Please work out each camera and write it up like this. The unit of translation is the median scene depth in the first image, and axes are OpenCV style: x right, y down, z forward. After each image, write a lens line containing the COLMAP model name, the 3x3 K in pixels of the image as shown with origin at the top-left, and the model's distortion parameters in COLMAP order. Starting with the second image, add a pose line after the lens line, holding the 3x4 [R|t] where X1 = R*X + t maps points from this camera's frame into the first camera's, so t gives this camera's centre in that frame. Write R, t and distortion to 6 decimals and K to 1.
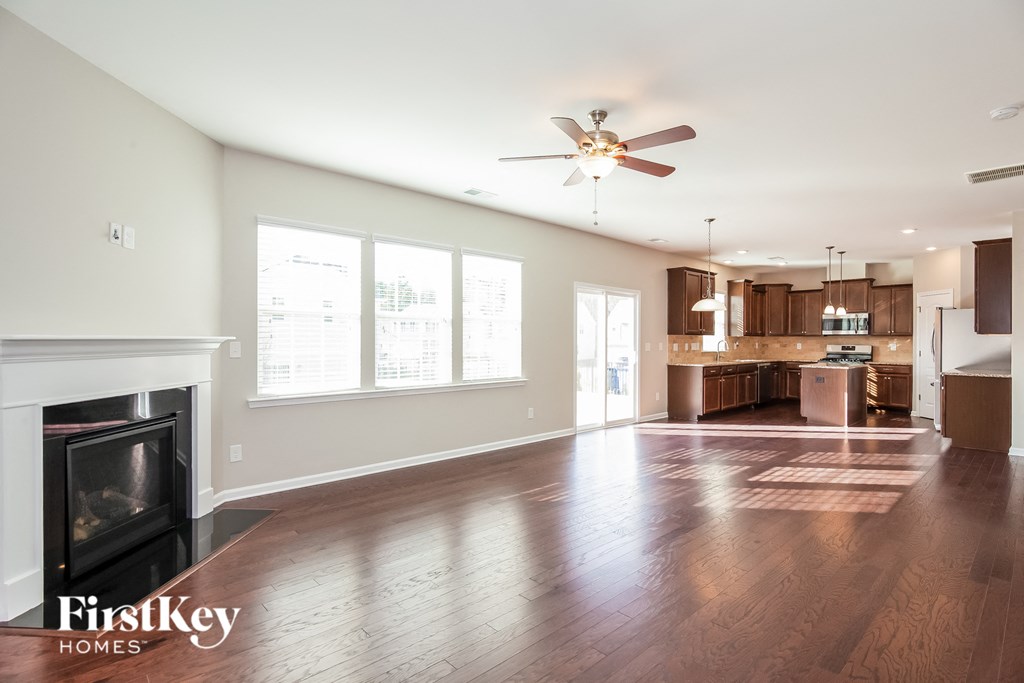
lens RADIAL K [[495.5, 0, 516.1], [0, 495.5, 345.7], [0, 0, 1]] dist [-0.000856, -0.000356]
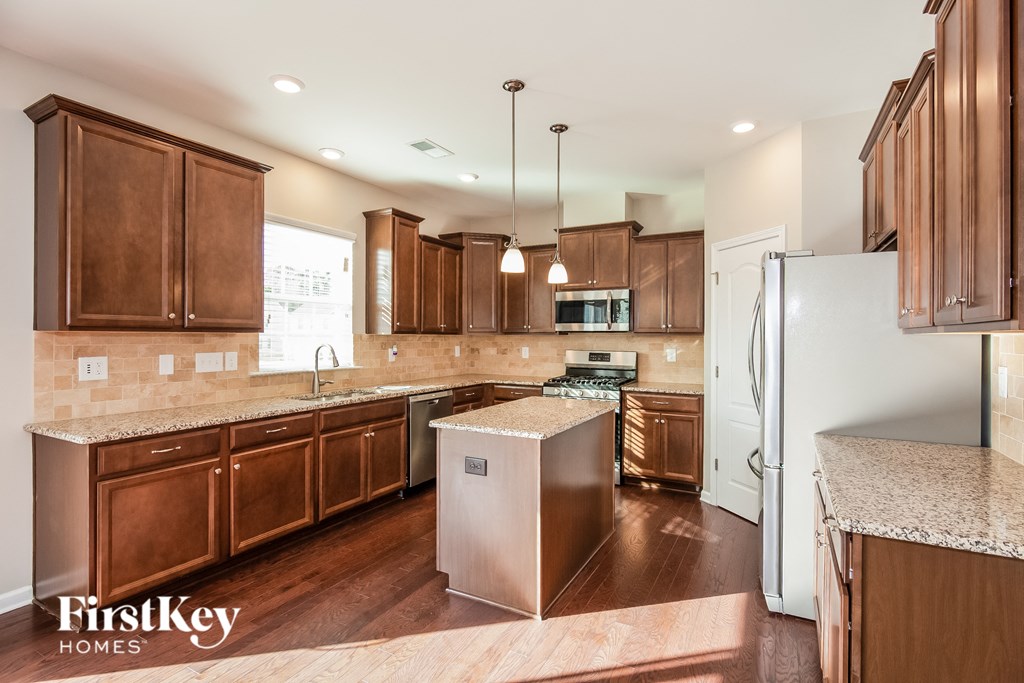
lens RADIAL K [[495.5, 0, 508.4], [0, 495.5, 337.3], [0, 0, 1]] dist [-0.000856, -0.000356]
pose [[0.950886, -0.000095, 0.309543, 0.439006], [0.001988, 0.999981, -0.005801, -0.013942], [-0.309536, 0.006131, 0.950868, 0.559837]]
